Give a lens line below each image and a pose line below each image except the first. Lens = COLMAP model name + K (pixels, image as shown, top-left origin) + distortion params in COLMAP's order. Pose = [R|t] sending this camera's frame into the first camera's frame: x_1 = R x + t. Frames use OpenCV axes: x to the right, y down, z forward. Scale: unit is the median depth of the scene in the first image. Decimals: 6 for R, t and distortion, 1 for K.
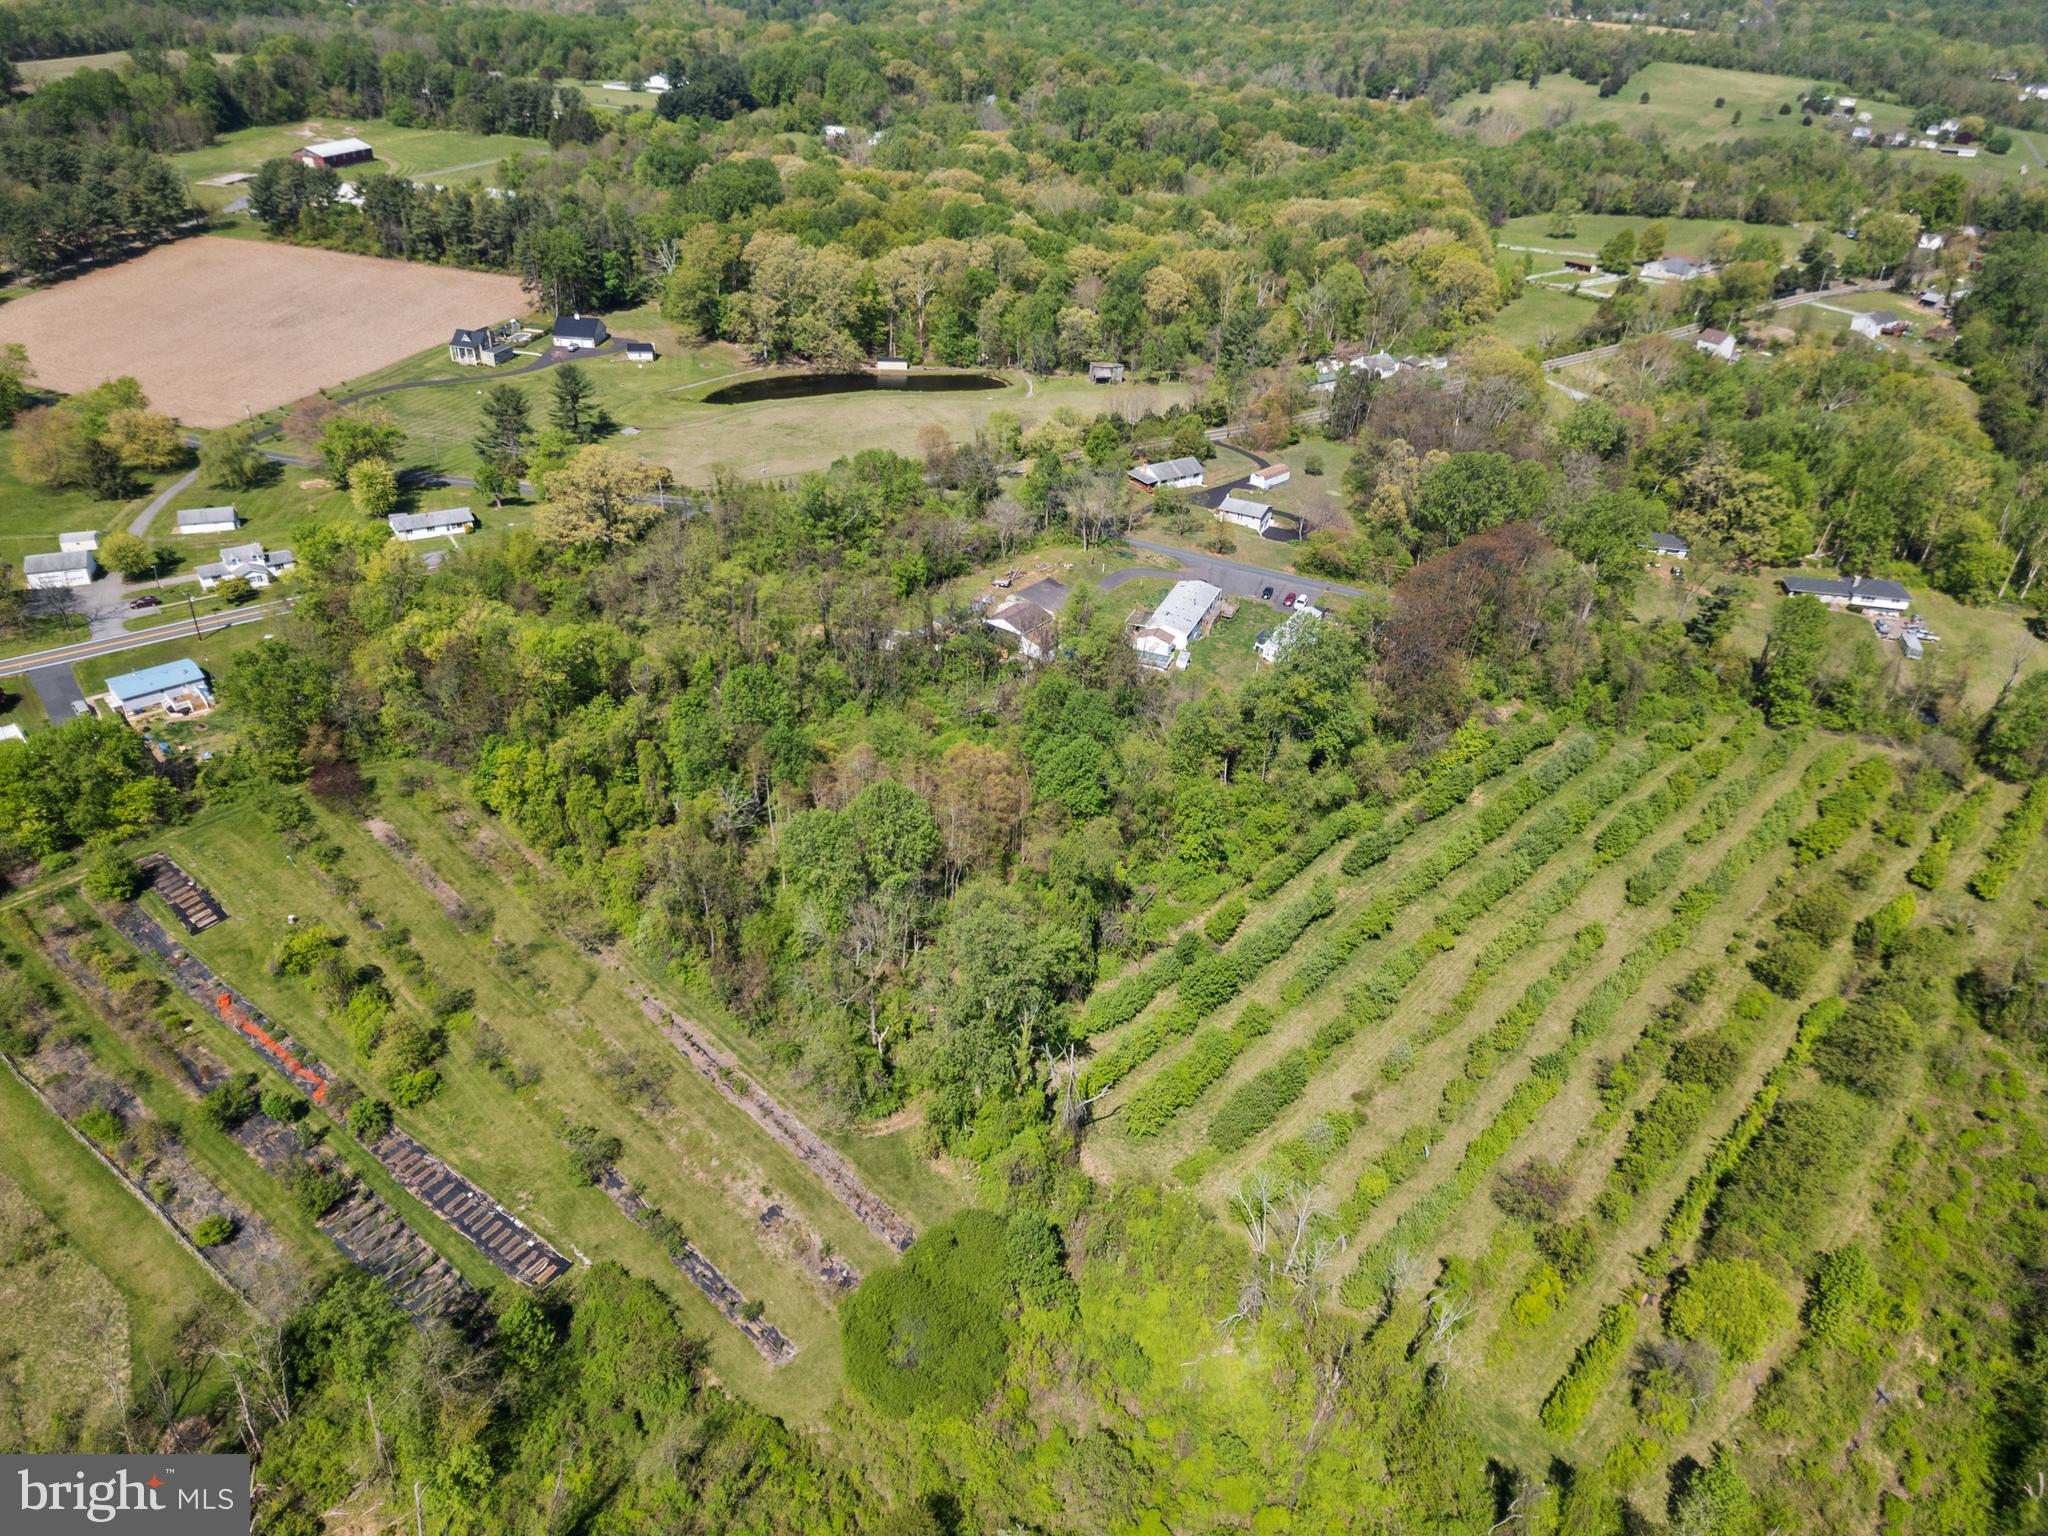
lens RADIAL K [[1440.6, 0, 1008.2], [0, 1440.6, 767.4], [0, 0, 1]] dist [0.054910, -0.055701]
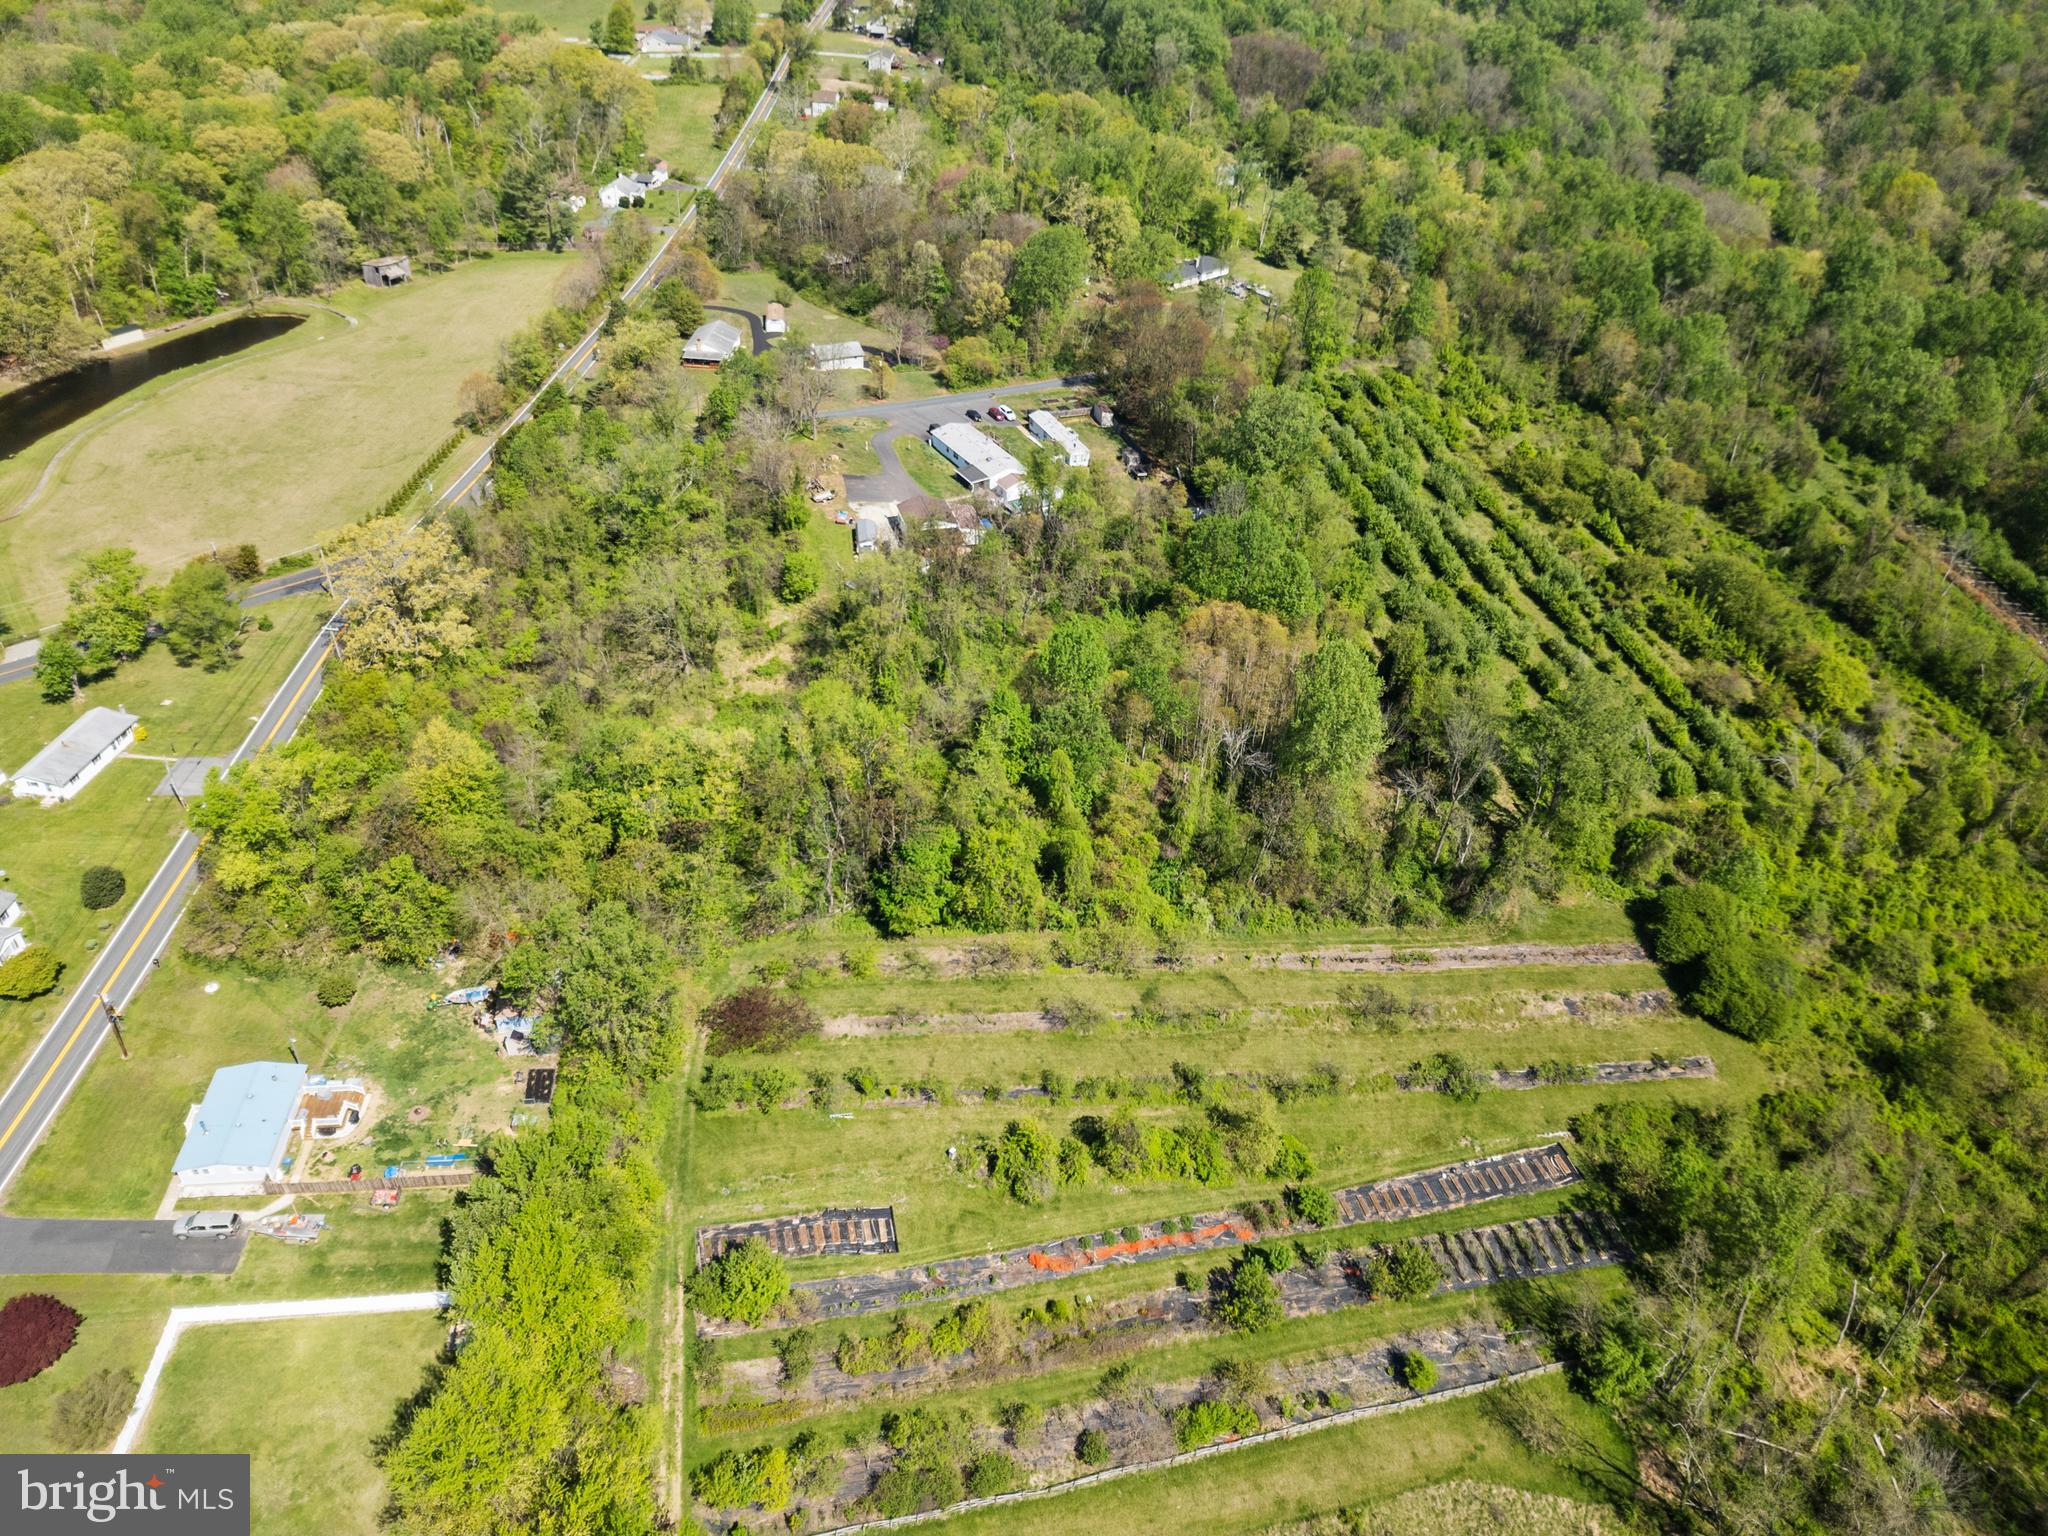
lens RADIAL K [[1440.6, 0, 1008.2], [0, 1440.6, 767.4], [0, 0, 1]] dist [0.054910, -0.055701]
pose [[0.596951, -0.485113, 0.638995, -0.983807], [0.393993, 0.871080, 0.293238, -0.329673], [-0.698869, 0.076711, 0.711124, 0.464192]]
